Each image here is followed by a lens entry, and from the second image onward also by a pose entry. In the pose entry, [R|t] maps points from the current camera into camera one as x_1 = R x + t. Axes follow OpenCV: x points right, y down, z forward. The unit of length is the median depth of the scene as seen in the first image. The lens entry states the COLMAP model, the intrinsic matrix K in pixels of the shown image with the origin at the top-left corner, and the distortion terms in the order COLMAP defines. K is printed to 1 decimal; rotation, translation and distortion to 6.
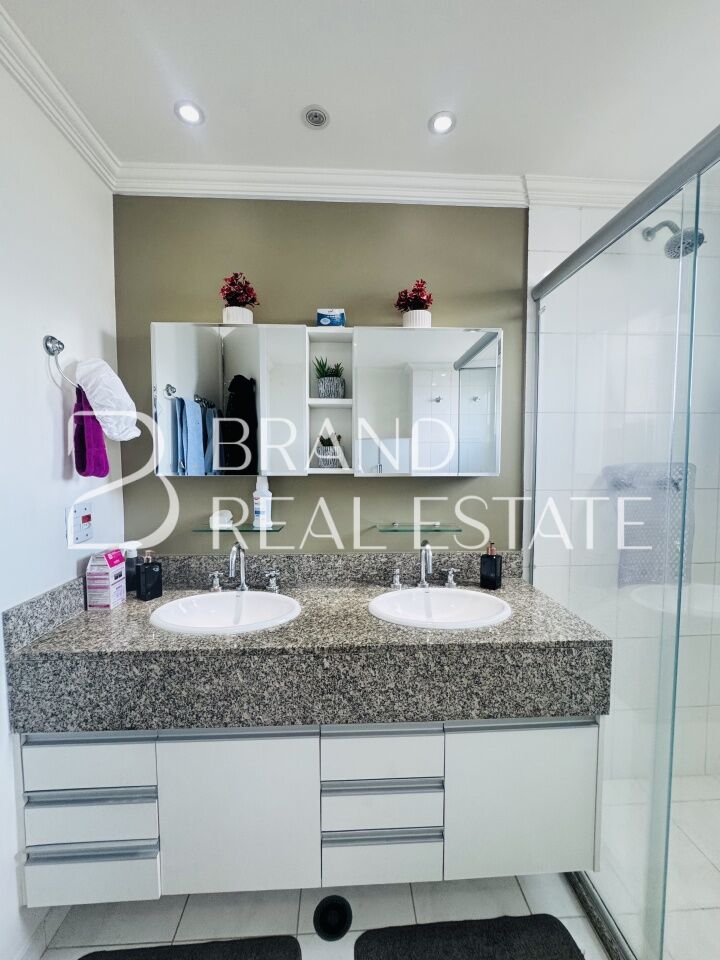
lens RADIAL K [[382.5, 0, 360.0], [0, 382.5, 481.5], [0, 0, 1]] dist [-0.003691, 0.000635]
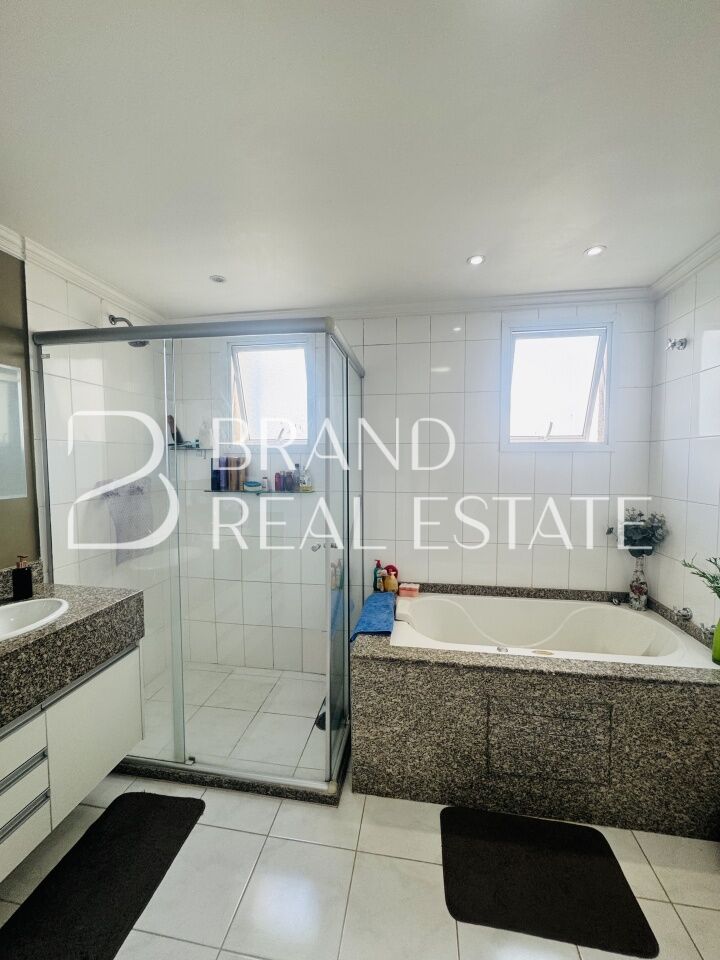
lens RADIAL K [[382.5, 0, 360.0], [0, 382.5, 481.5], [0, 0, 1]] dist [-0.003691, 0.000635]
pose [[0.210640, -0.057473, 0.975873, -0.724413], [0.056759, 0.997305, 0.046484, -0.077116], [-0.975915, 0.045598, 0.213334, -0.288439]]
